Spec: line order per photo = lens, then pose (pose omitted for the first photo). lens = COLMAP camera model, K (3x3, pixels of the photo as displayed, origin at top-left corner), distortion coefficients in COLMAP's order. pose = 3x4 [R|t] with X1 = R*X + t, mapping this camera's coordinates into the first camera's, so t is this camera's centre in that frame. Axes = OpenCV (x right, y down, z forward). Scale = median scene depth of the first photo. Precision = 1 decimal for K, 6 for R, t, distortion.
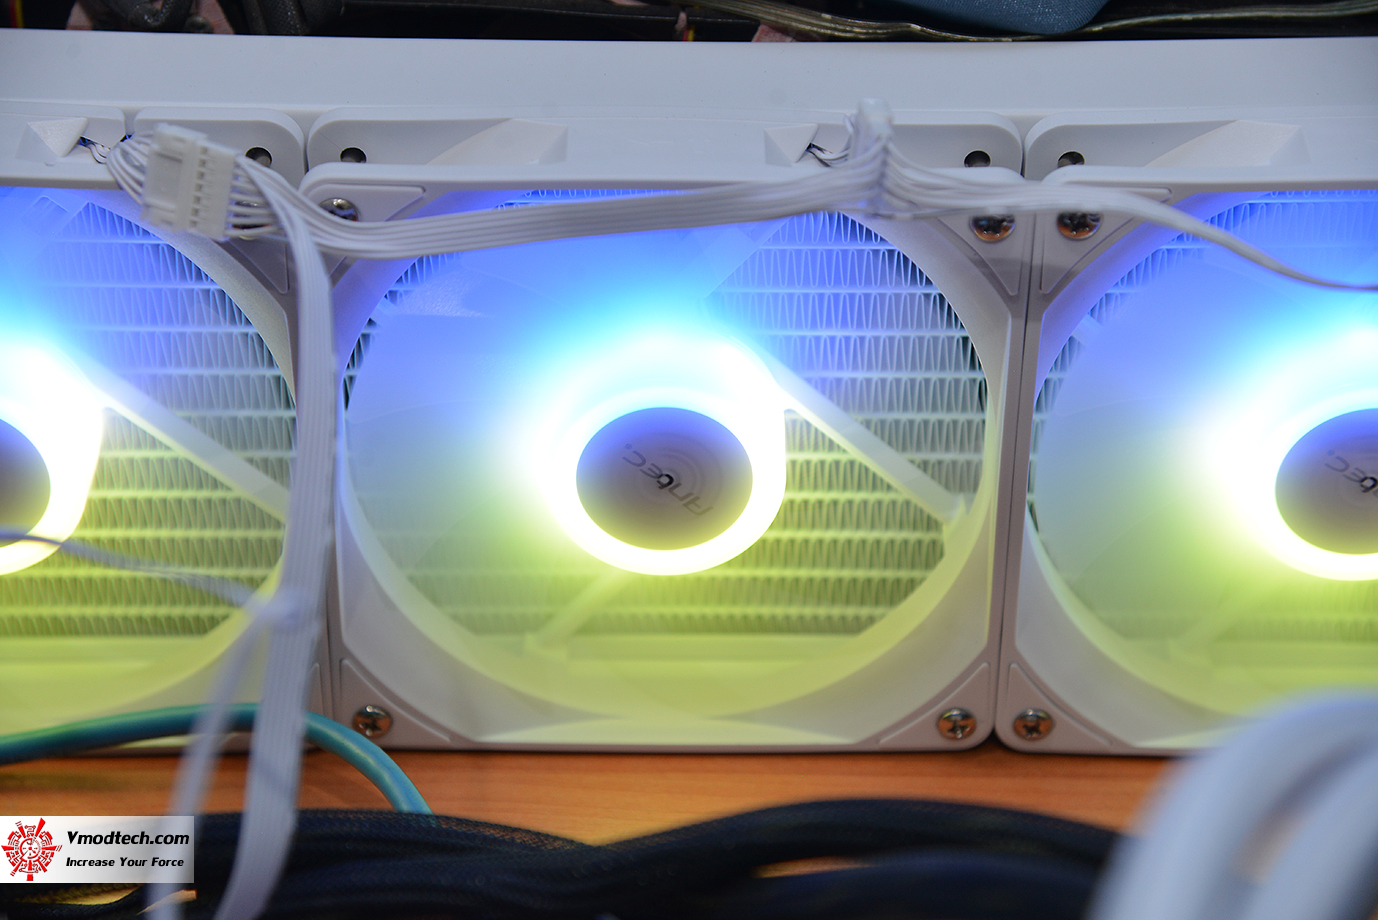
lens RADIAL K [[3027.6, 0, 687.4], [0, 3027.6, 464.4], [0, 0, 1]] dist [0.313672, 0.000000]
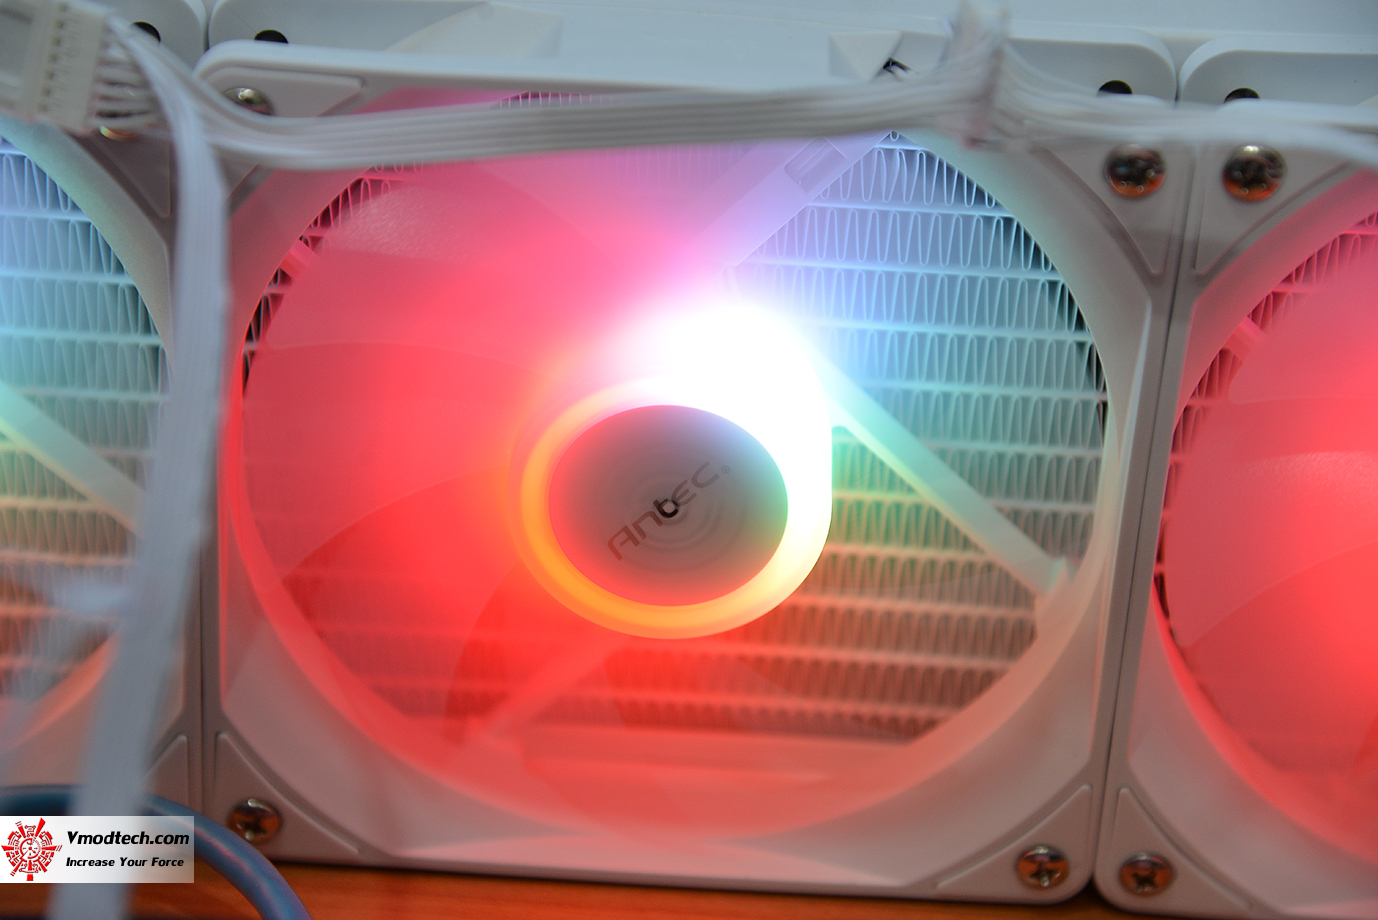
lens RADIAL K [[3543.0, 0, 692.5], [0, 3543.0, 457.7], [0, 0, 1]] dist [0.450260, 0.000000]
pose [[0.998510, 0.054574, 0.000650, -0.002607], [-0.054471, 0.997237, -0.050514, 0.034904], [-0.003405, 0.050403, 0.998723, 0.125989]]
